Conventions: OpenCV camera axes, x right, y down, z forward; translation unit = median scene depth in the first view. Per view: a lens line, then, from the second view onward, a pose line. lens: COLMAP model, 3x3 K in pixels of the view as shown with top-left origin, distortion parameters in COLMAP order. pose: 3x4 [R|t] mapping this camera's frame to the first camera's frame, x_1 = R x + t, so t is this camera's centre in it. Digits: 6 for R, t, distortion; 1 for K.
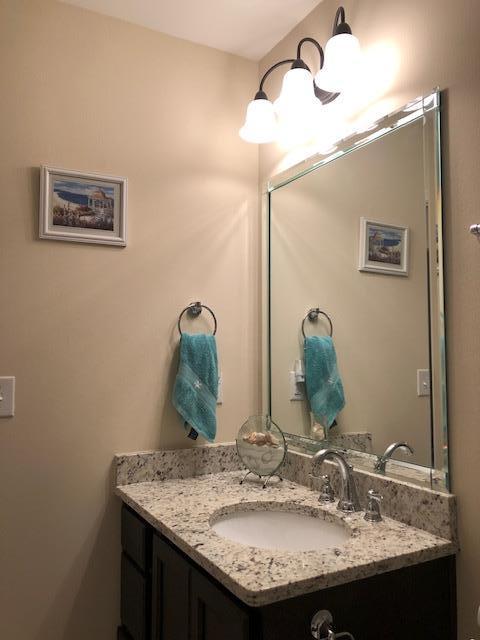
lens RADIAL K [[522.3, 0, 241.2], [0, 522.3, 316.0], [0, 0, 1]] dist [0.034644, -0.011529]
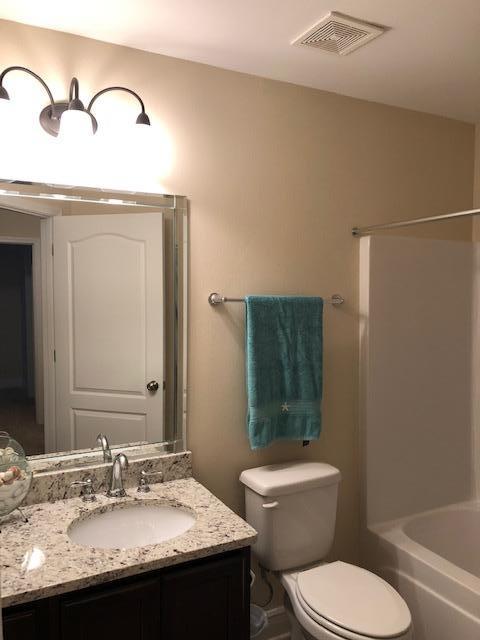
lens RADIAL K [[522.3, 0, 242.7], [0, 522.3, 325.0], [0, 0, 1]] dist [0.034644, -0.011529]
pose [[0.013013, -0.053227, 0.998498, -1.145172], [-0.081994, 0.995162, 0.054118, -0.148616], [-0.996548, -0.082575, 0.008586, 0.795247]]
